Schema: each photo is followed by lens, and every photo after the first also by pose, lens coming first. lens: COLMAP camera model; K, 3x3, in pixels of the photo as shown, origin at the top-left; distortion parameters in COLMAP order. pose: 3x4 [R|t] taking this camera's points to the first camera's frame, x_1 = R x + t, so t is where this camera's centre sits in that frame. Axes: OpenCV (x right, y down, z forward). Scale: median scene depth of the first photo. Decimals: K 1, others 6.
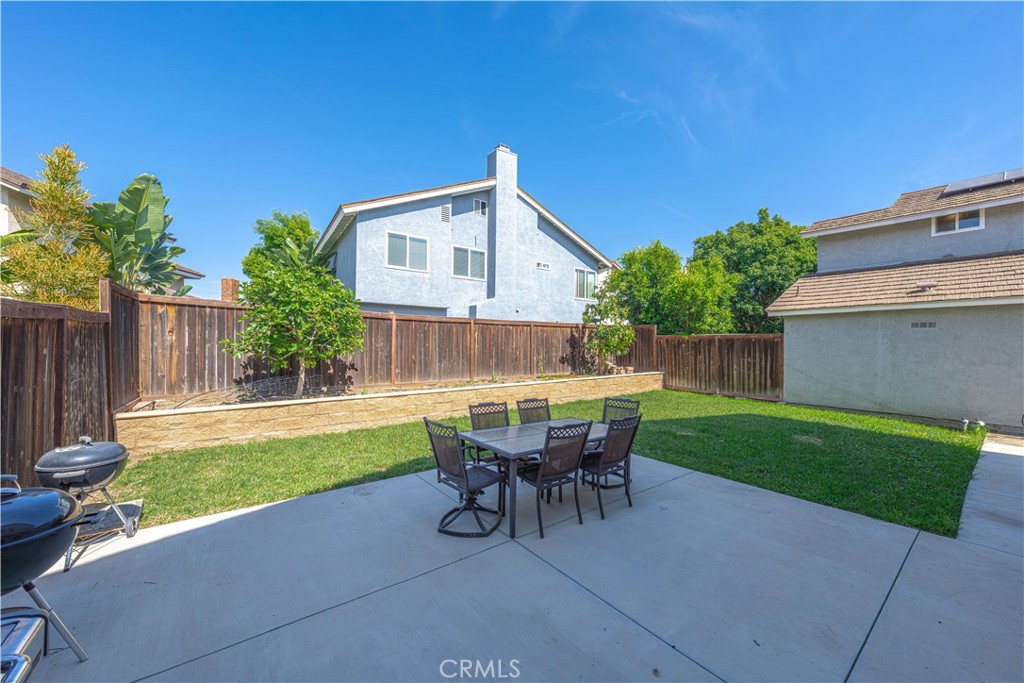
lens RADIAL K [[381.5, 0, 512.0], [0, 381.5, 341.5], [0, 0, 1]] dist [-0.000476, -0.000041]
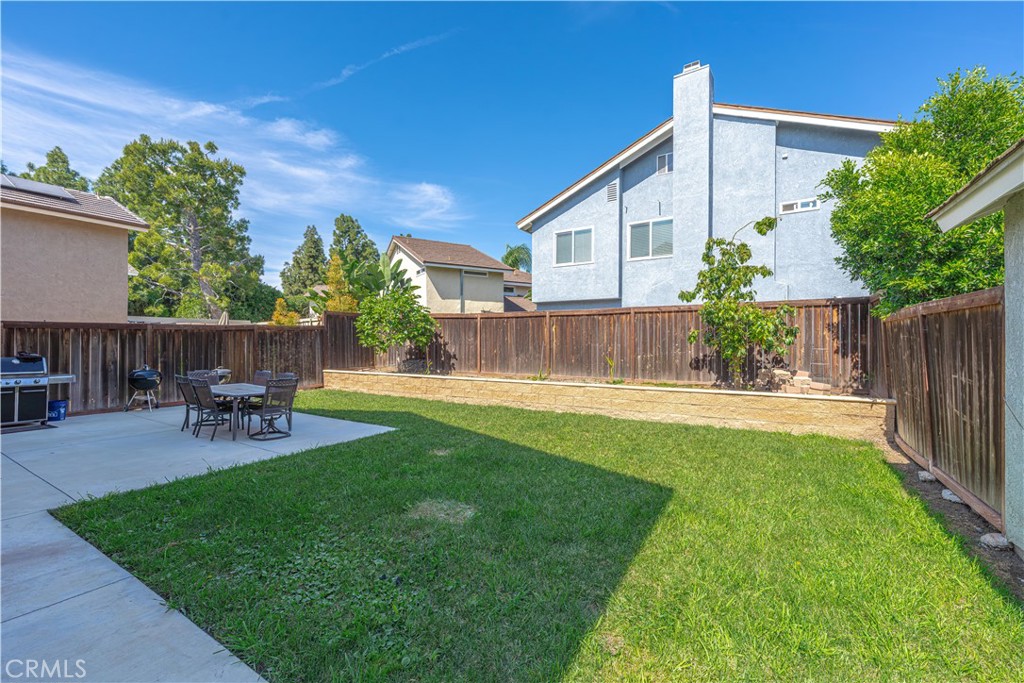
lens RADIAL K [[418.9, 0, 512.0], [0, 418.9, 341.5], [0, 0, 1]] dist [-0.000289, 0.000007]
pose [[0.361356, -0.004506, -0.932417, 0.817300], [0.005091, 0.999983, -0.002859, 0.016686], [0.932414, -0.003714, 0.361373, 0.545418]]
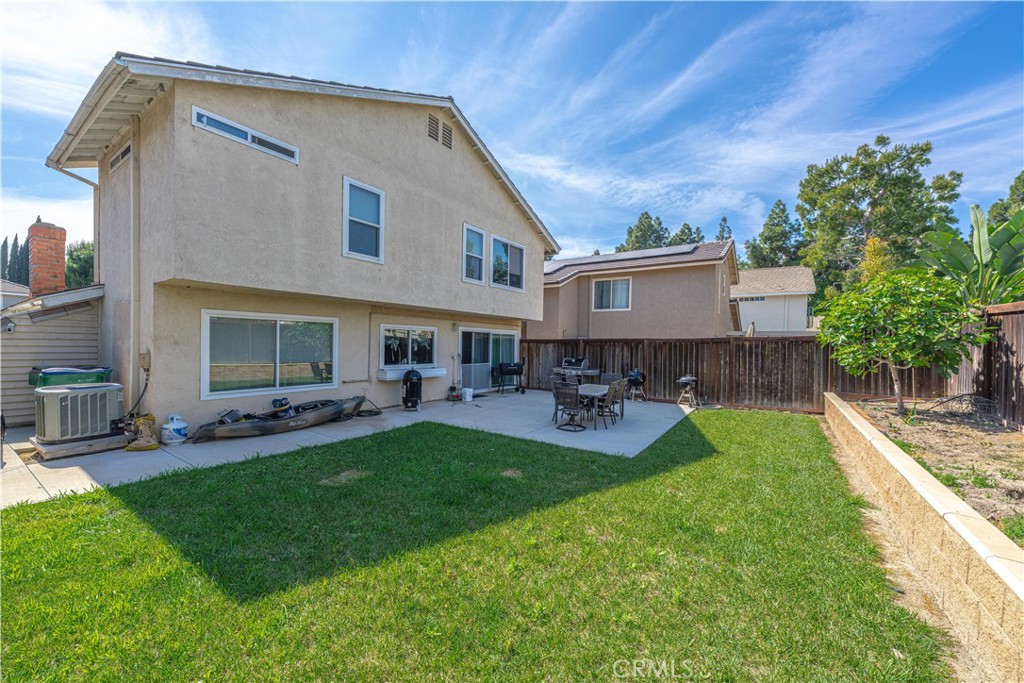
lens RADIAL K [[392.2, 0, 514.7], [0, 392.2, 346.6], [0, 0, 1]] dist [-0.000003, -0.000063]
pose [[-0.948783, -0.023357, -0.315065, 0.434934], [-0.023820, 0.999713, -0.002380, 0.008801], [0.315030, 0.005247, -0.949067, 1.076117]]
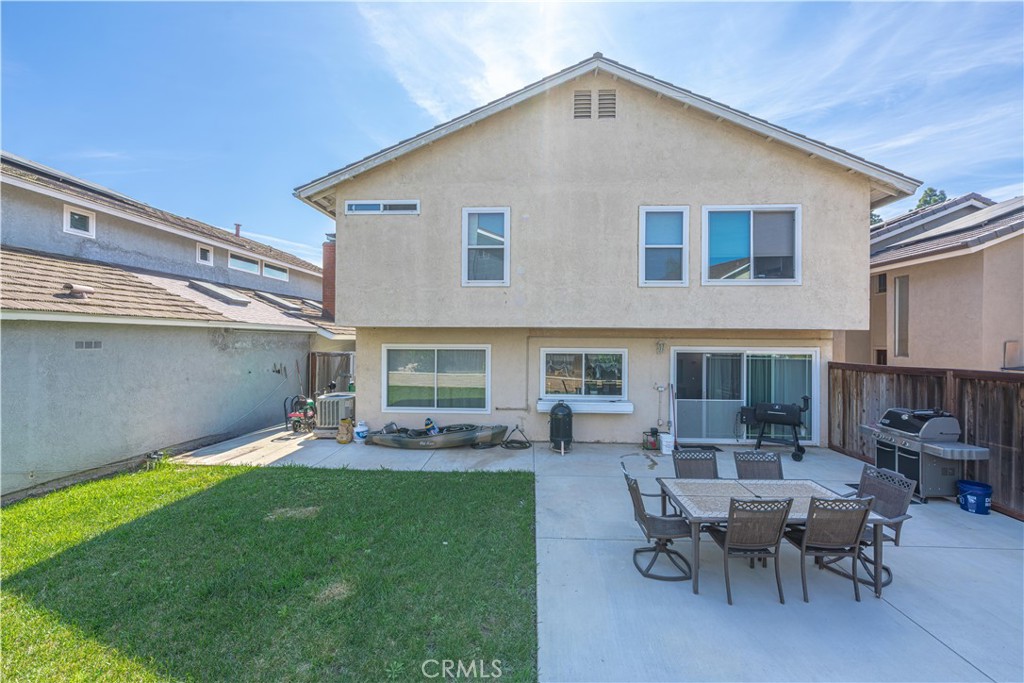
lens RADIAL K [[390.3, 0, 518.4], [0, 390.3, 339.5], [0, 0, 1]] dist [-0.001305, -0.000136]
pose [[-0.769259, -0.013331, 0.638799, -0.023924], [-0.019586, 0.999804, -0.002721, -0.051100], [-0.638637, -0.014604, -0.769369, 0.791850]]
